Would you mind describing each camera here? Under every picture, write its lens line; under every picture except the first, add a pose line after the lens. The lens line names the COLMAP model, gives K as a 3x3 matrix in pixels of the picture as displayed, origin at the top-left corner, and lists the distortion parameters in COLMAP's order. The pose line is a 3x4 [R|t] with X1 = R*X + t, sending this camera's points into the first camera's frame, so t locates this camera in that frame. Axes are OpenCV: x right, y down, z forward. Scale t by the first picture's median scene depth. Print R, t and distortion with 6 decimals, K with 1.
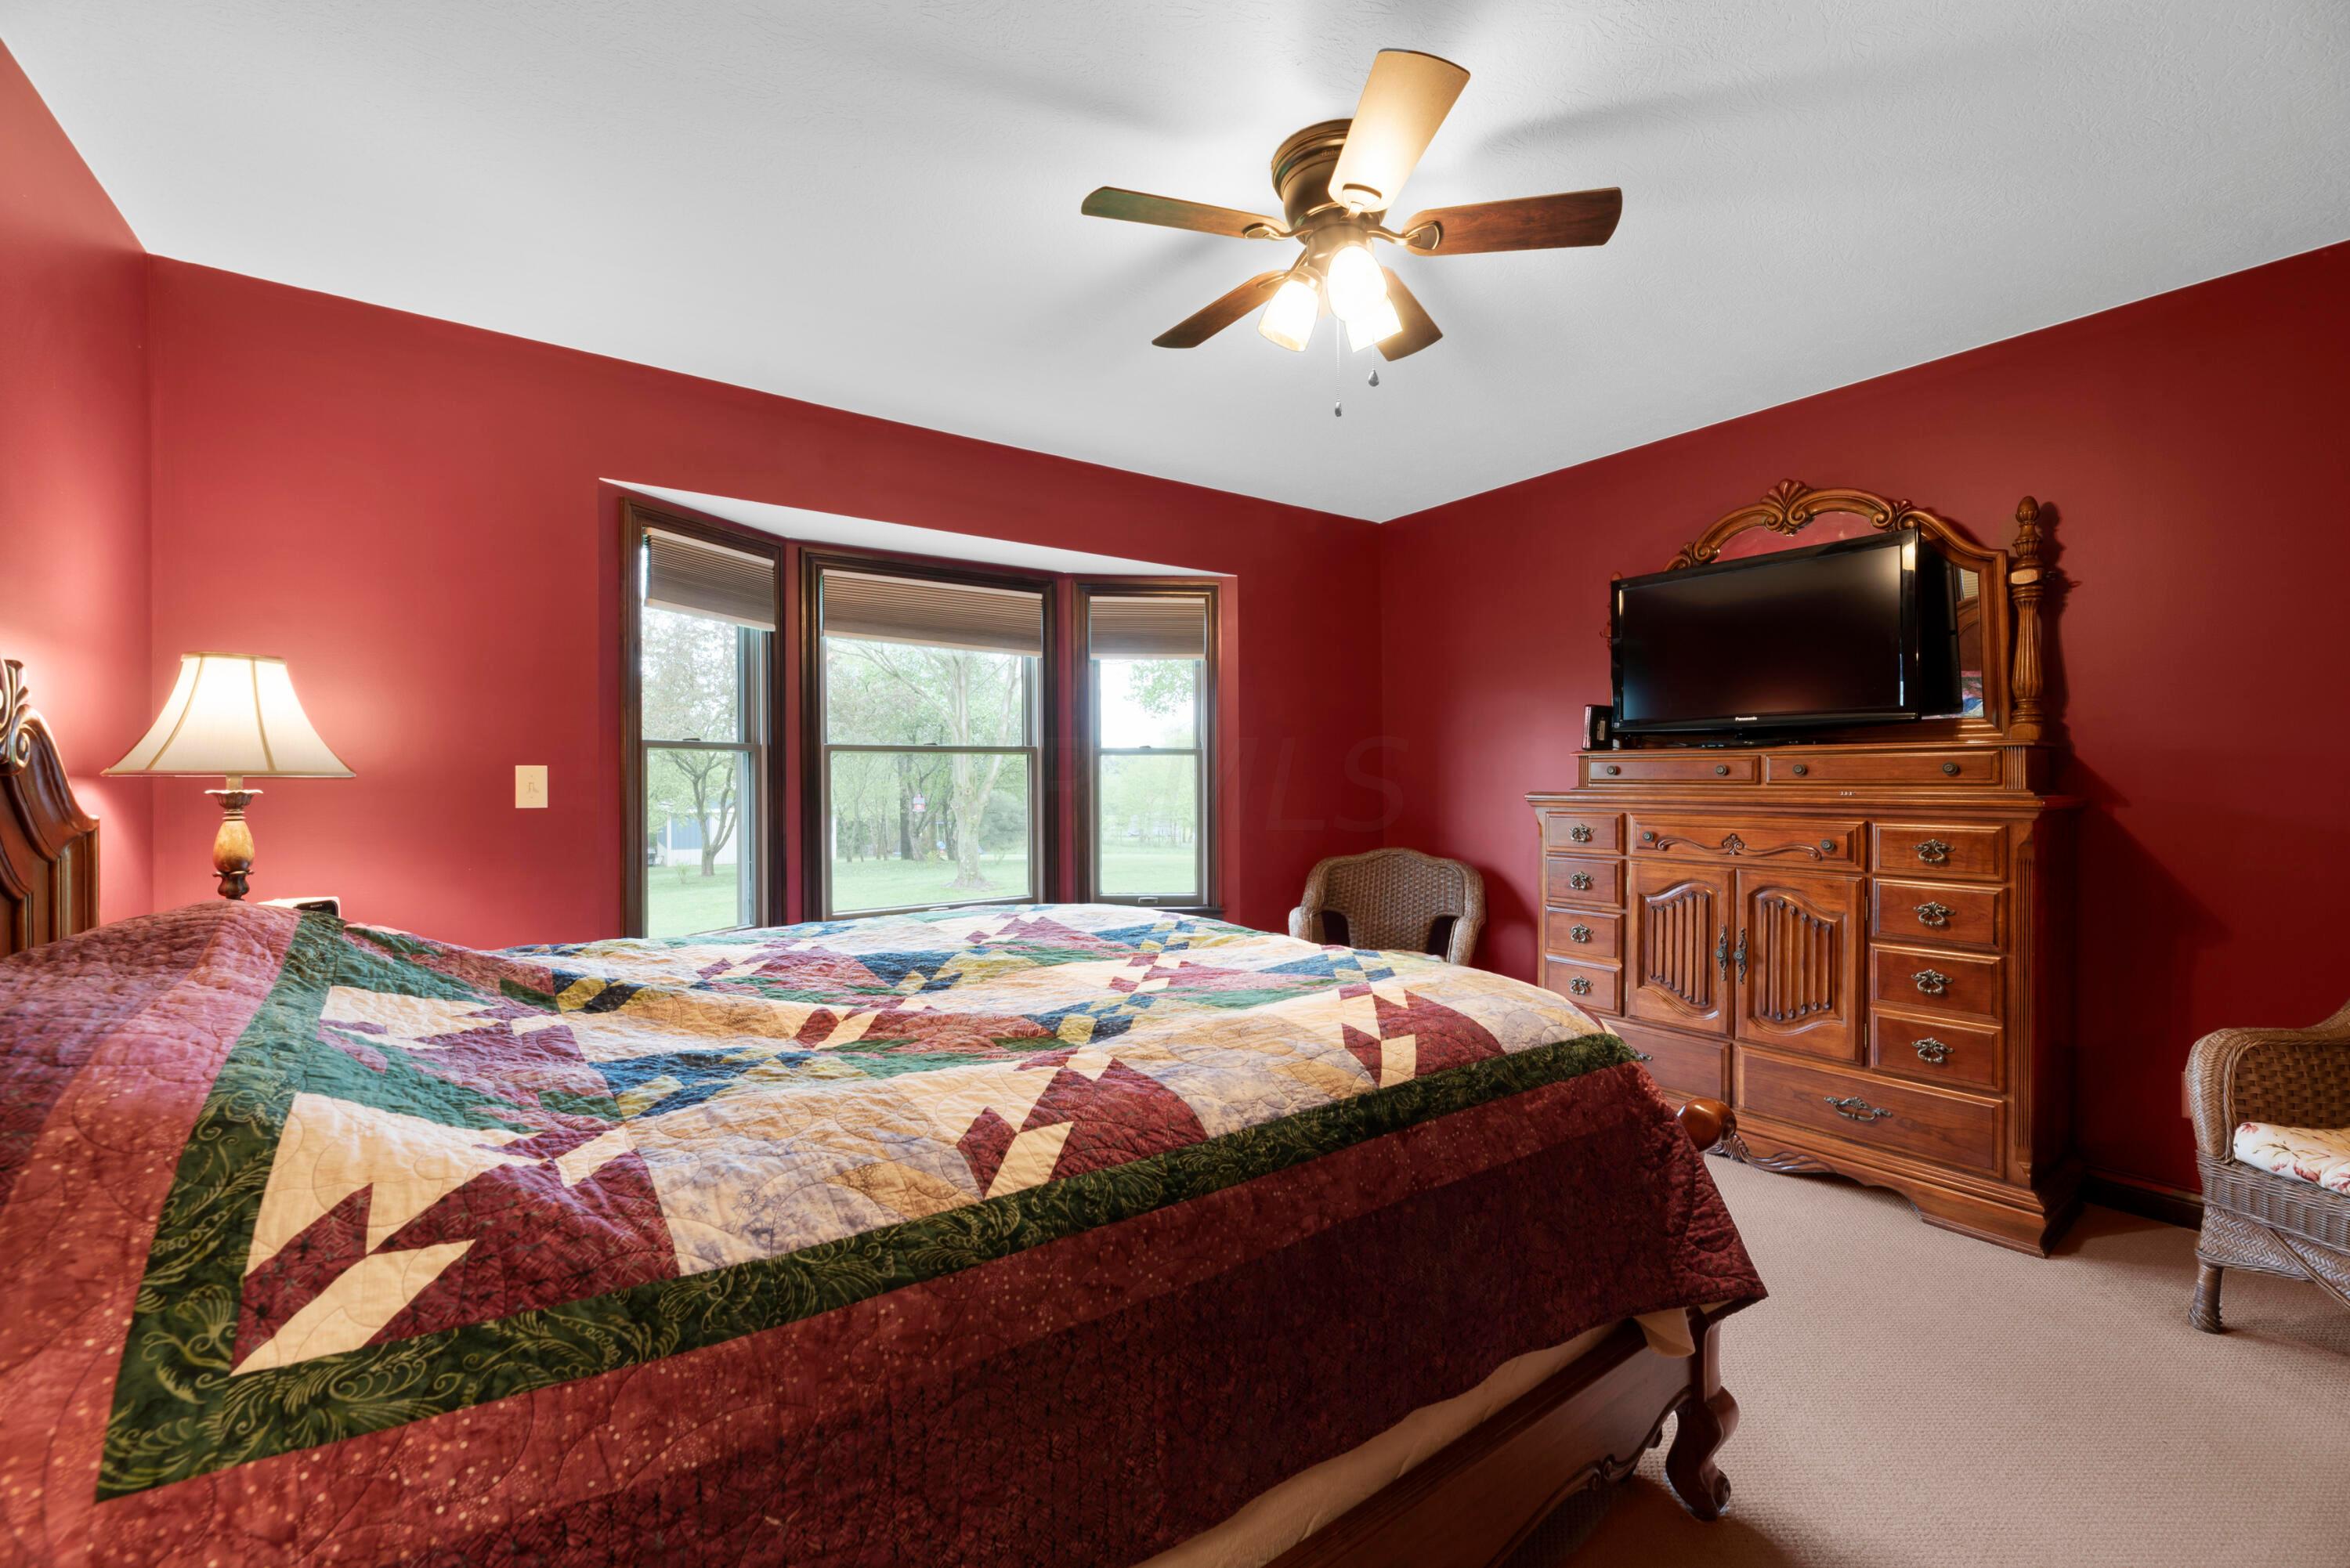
lens RADIAL K [[962.5, 0, 1157.6], [0, 962.5, 776.4], [0, 0, 1]] dist [-0.001085, -0.000220]
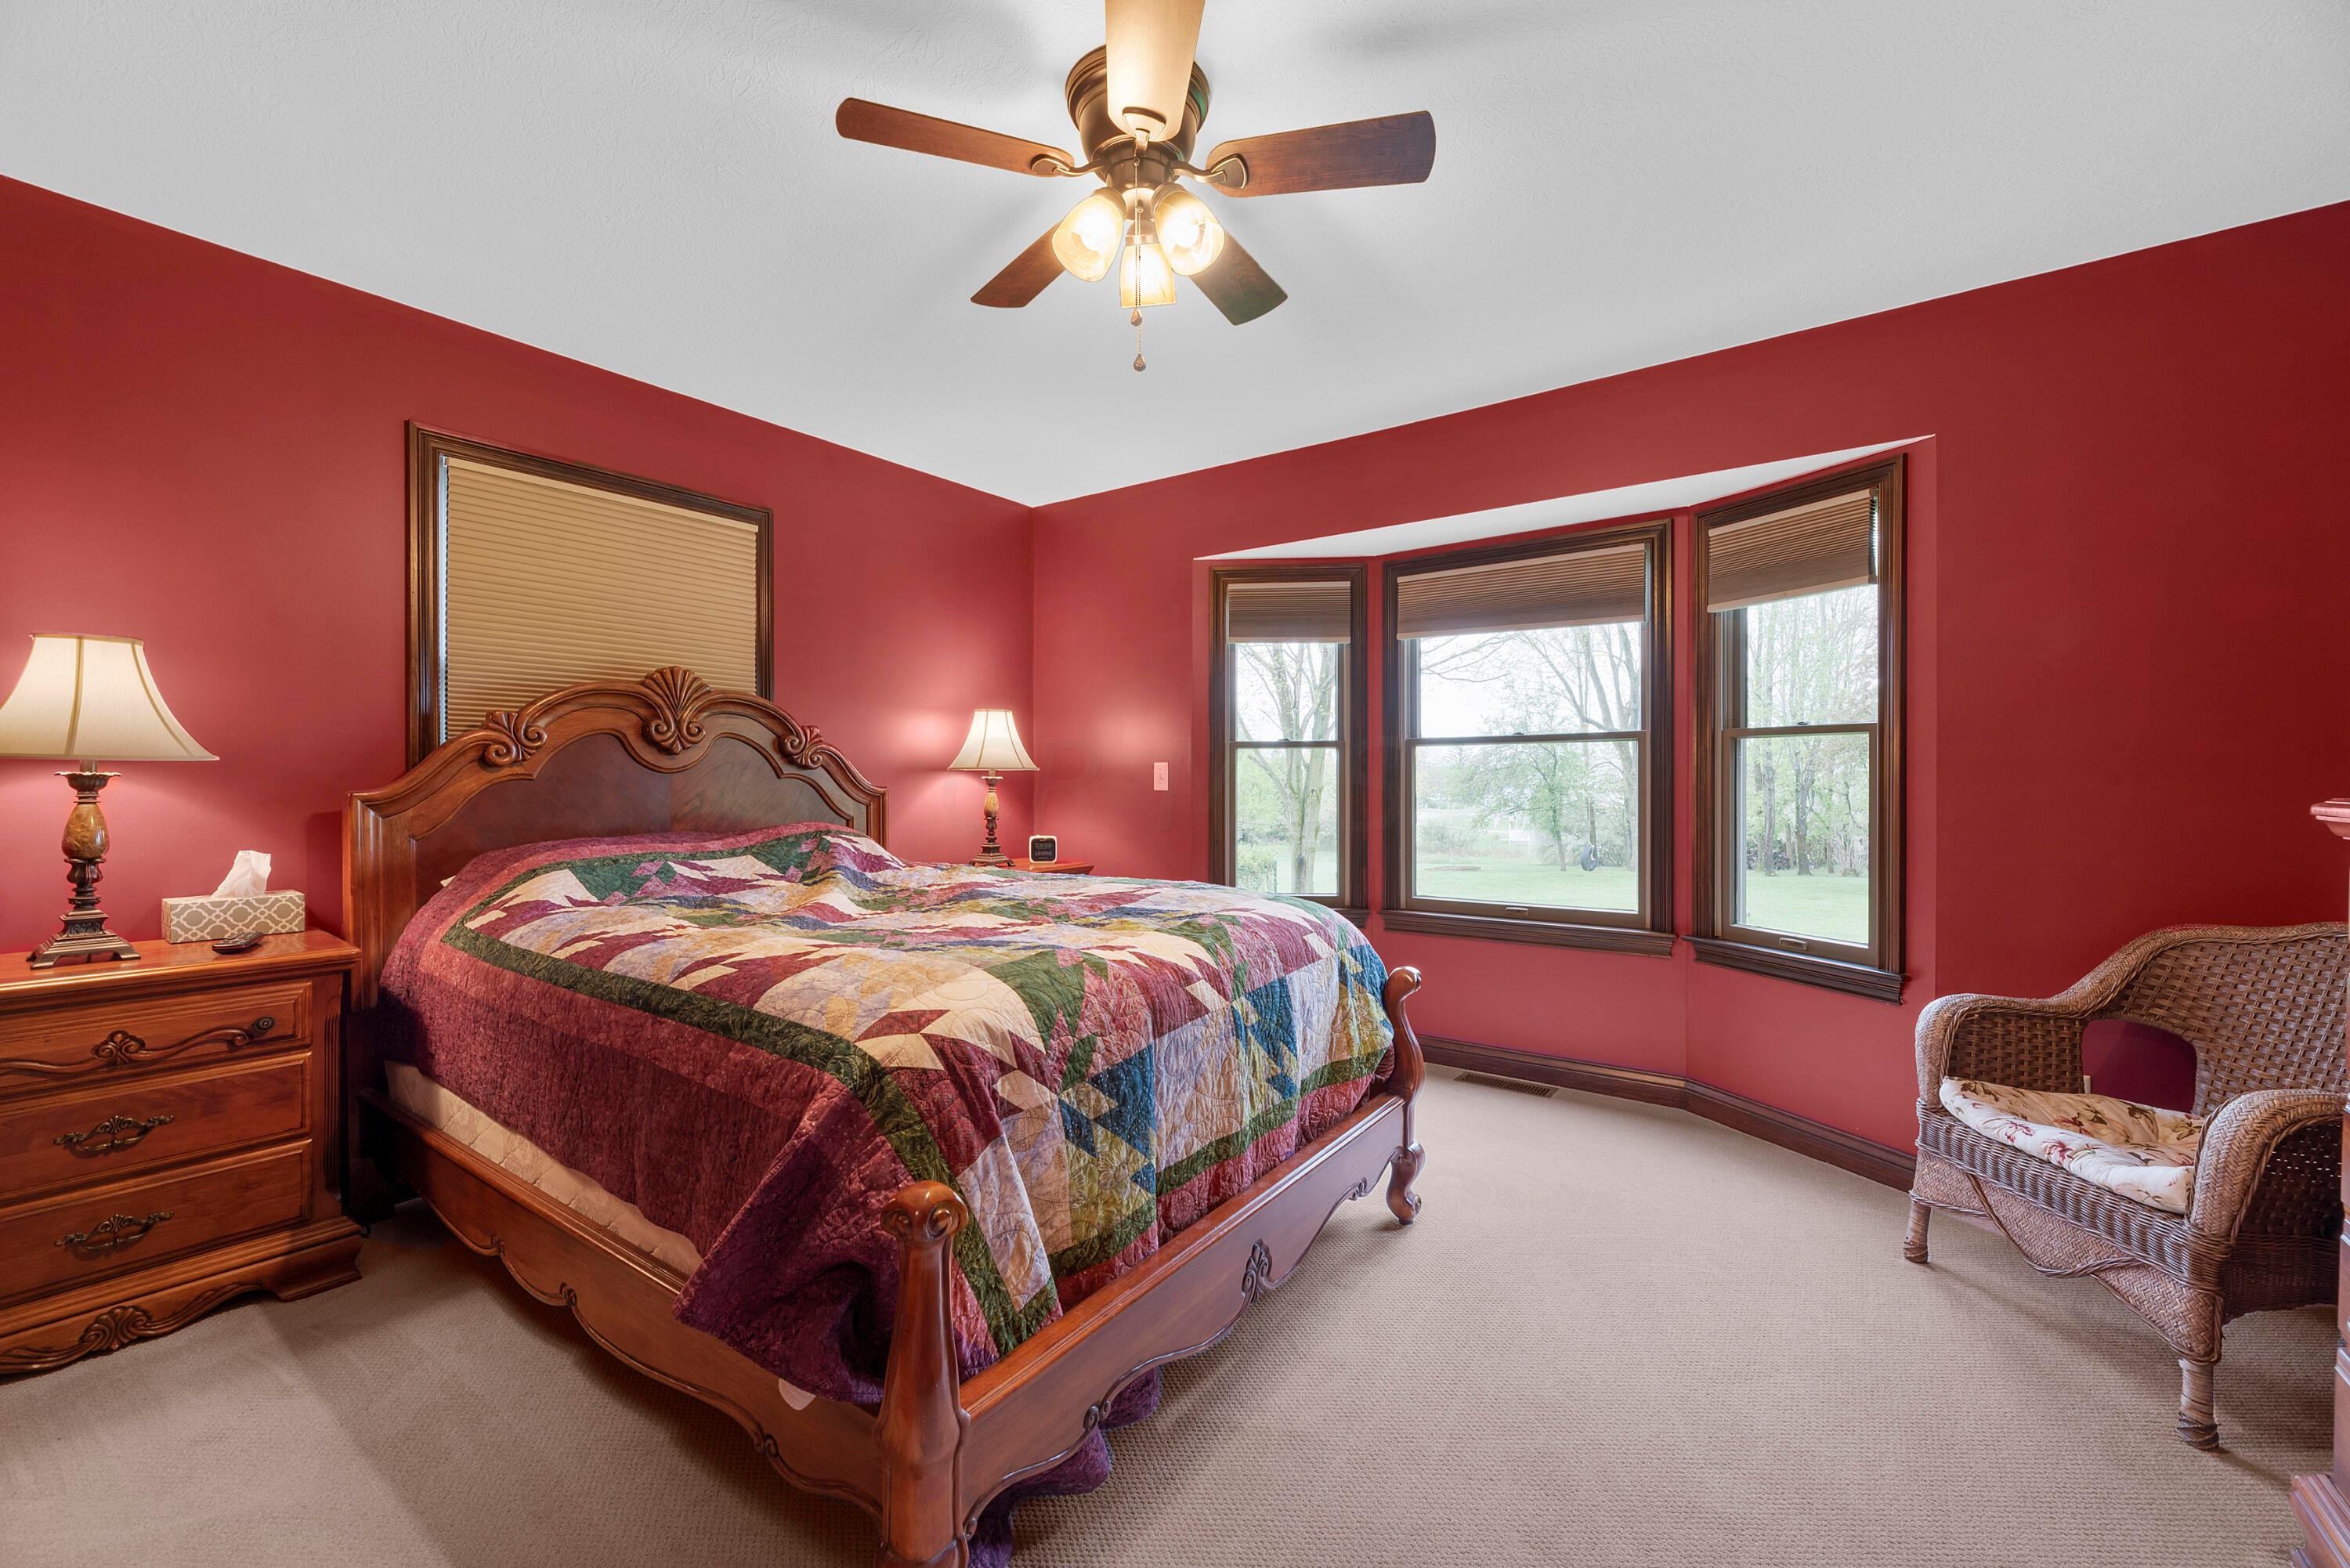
lens RADIAL K [[962.5, 0, 1157.6], [0, 962.5, 776.4], [0, 0, 1]] dist [-0.001085, -0.000220]
pose [[0.305933, 0.002786, -0.952049, 0.741530], [-0.000449, 0.999996, 0.002782, 0.004936], [0.952053, -0.000424, 0.305933, 0.516910]]
